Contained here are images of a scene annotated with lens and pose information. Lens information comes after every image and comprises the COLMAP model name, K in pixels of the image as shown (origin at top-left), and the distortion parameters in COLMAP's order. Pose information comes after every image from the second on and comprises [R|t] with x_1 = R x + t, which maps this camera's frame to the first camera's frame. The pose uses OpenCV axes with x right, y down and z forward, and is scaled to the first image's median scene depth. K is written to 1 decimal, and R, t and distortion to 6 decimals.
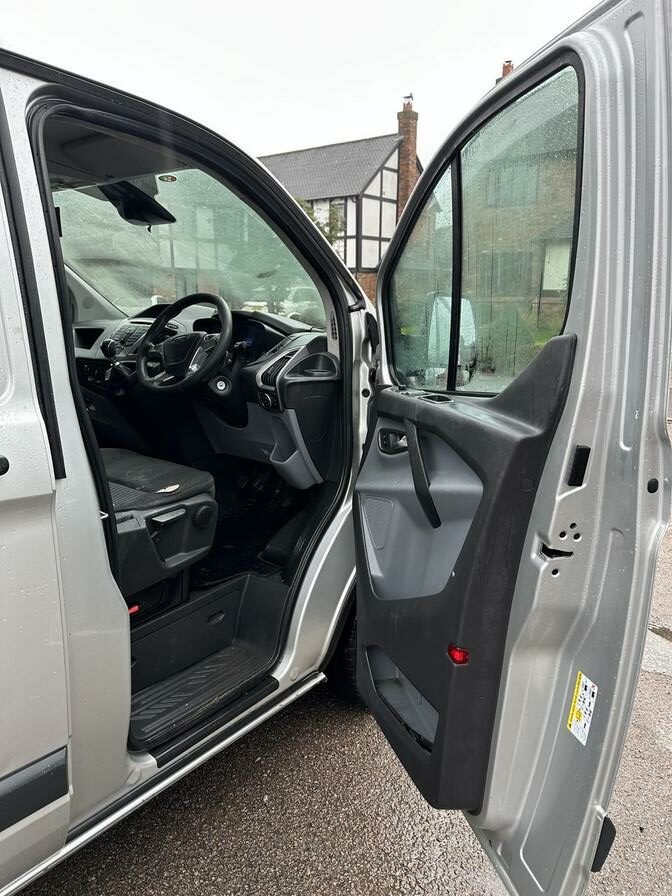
lens RADIAL K [[631.5, 0, 336.0], [0, 631.5, 448.0], [0, 0, 1]] dist [0.078258, -0.090135]
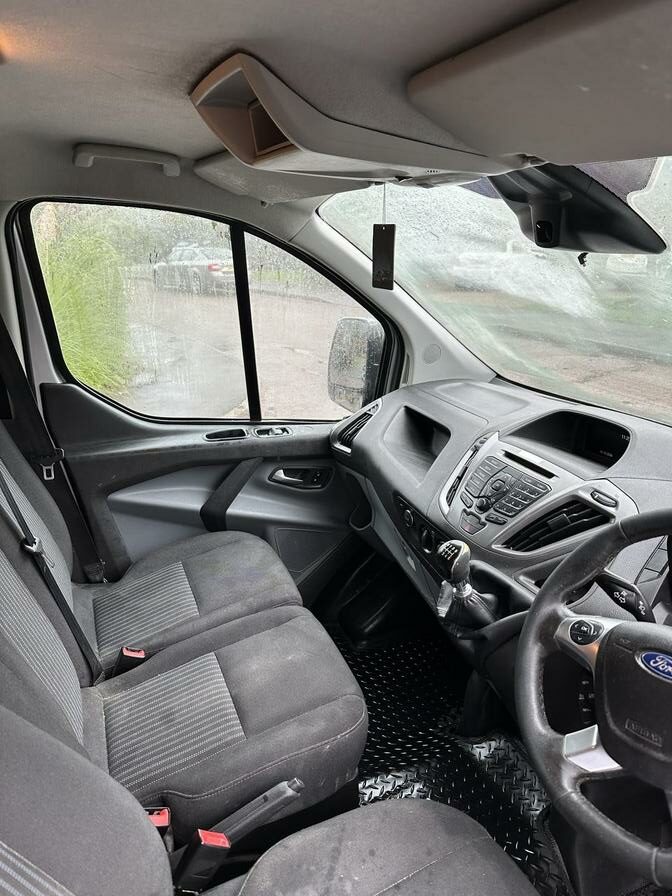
lens RADIAL K [[631.5, 0, 336.0], [0, 631.5, 448.0], [0, 0, 1]] dist [0.078258, -0.090135]
pose [[0.866722, 0.158796, -0.472839, -0.212299], [-0.119219, 0.986445, 0.112753, -0.246826], [0.484335, -0.041354, 0.873905, 0.533424]]
